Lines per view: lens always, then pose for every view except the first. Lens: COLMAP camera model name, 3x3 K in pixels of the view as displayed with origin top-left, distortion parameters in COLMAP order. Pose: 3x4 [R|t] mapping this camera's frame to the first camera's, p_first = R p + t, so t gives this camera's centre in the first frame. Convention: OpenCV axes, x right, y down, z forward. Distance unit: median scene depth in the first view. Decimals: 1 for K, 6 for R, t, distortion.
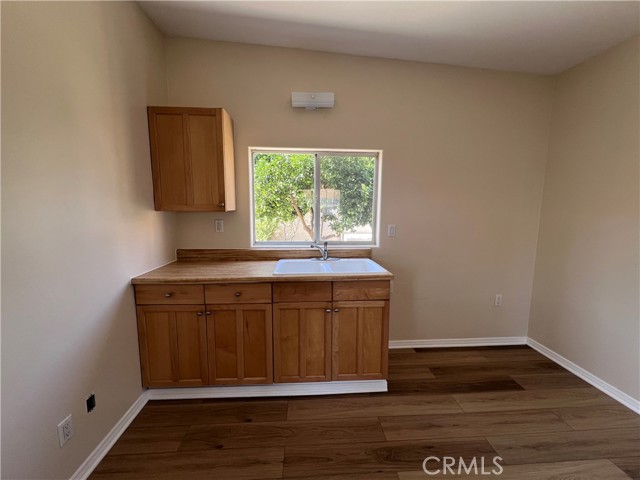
lens RADIAL K [[256.5, 0, 318.2], [0, 256.5, 238.9], [0, 0, 1]] dist [-0.001502, 0.000541]
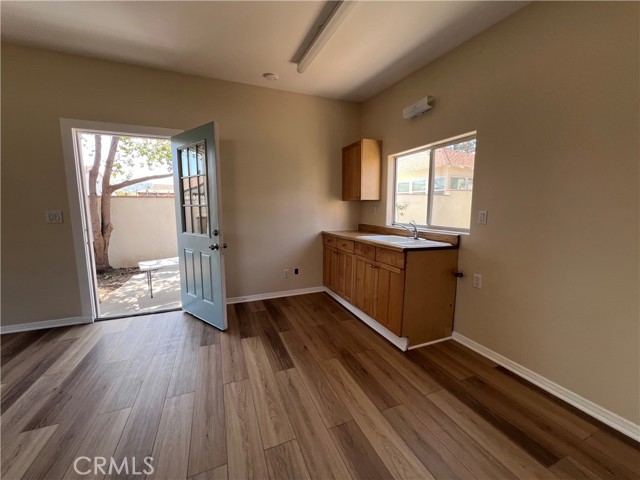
lens RADIAL K [[256.5, 0, 318.2], [0, 256.5, 238.9], [0, 0, 1]] dist [-0.001502, 0.000541]
pose [[0.312658, 0.108677, -0.943628, 1.206039], [-0.116396, 0.990330, 0.075489, 0.052352], [0.942707, 0.086232, 0.322284, 0.226958]]
